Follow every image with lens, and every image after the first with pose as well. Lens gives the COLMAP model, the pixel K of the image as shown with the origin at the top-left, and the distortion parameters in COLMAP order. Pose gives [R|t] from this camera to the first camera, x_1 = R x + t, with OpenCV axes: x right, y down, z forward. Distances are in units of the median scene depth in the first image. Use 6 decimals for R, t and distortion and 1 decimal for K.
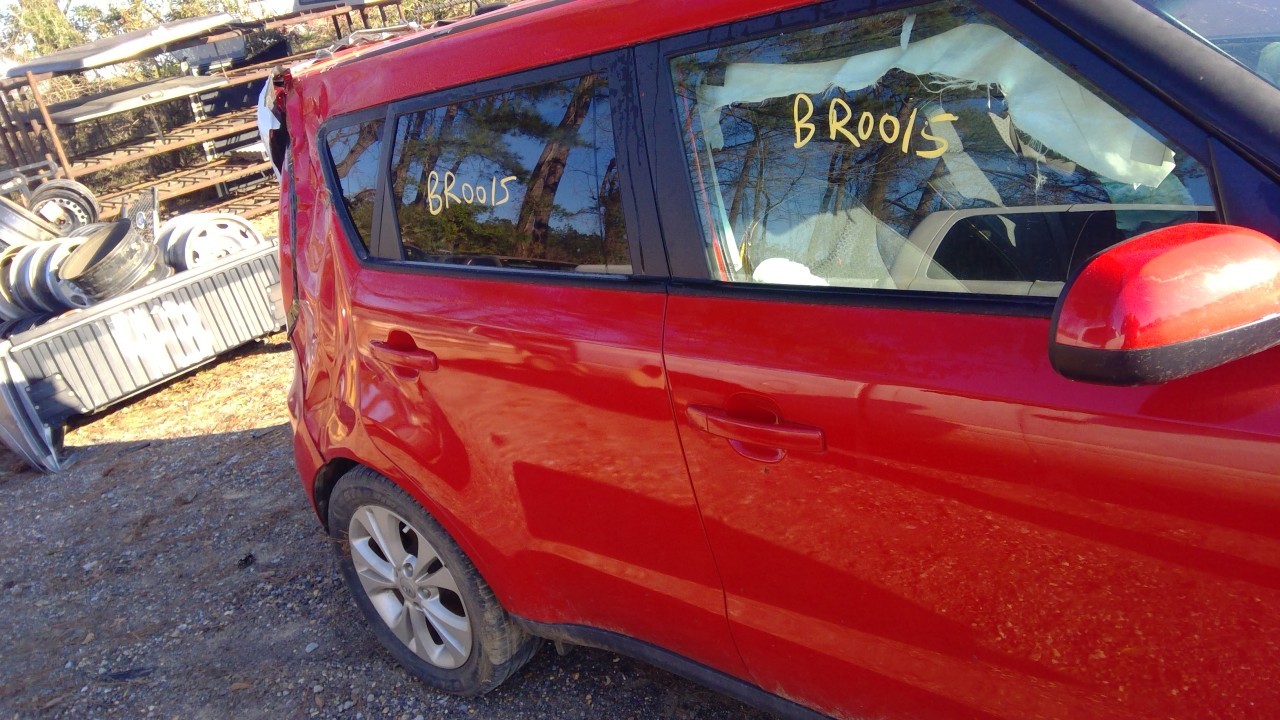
lens RADIAL K [[991.7, 0, 640.7], [0, 991.7, 344.5], [0, 0, 1]] dist [0.123236, -0.192229]
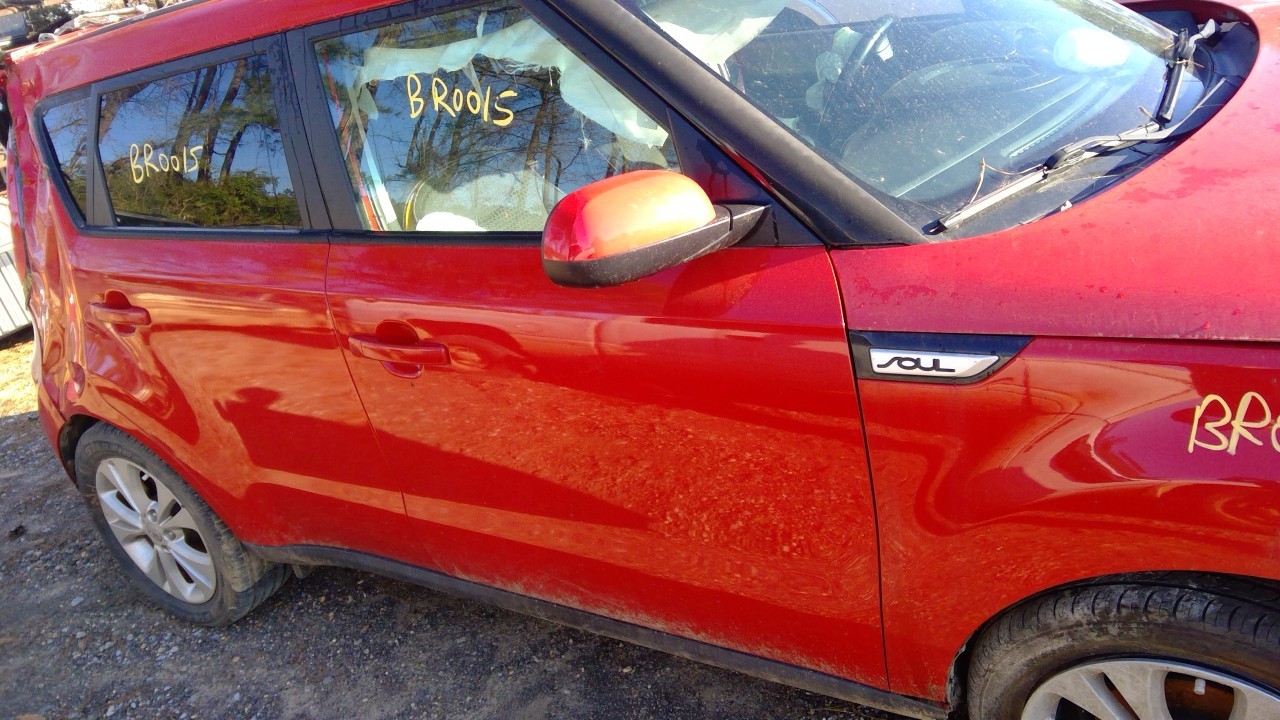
lens RADIAL K [[1008.6, 0, 641.6], [0, 1008.6, 335.4], [0, 0, 1]] dist [0.122412, -0.216631]
pose [[0.988425, -0.054195, 0.141697, 0.145847], [0.051029, 0.998362, 0.025886, 0.030666], [-0.142868, -0.018356, 0.989572, -0.167820]]
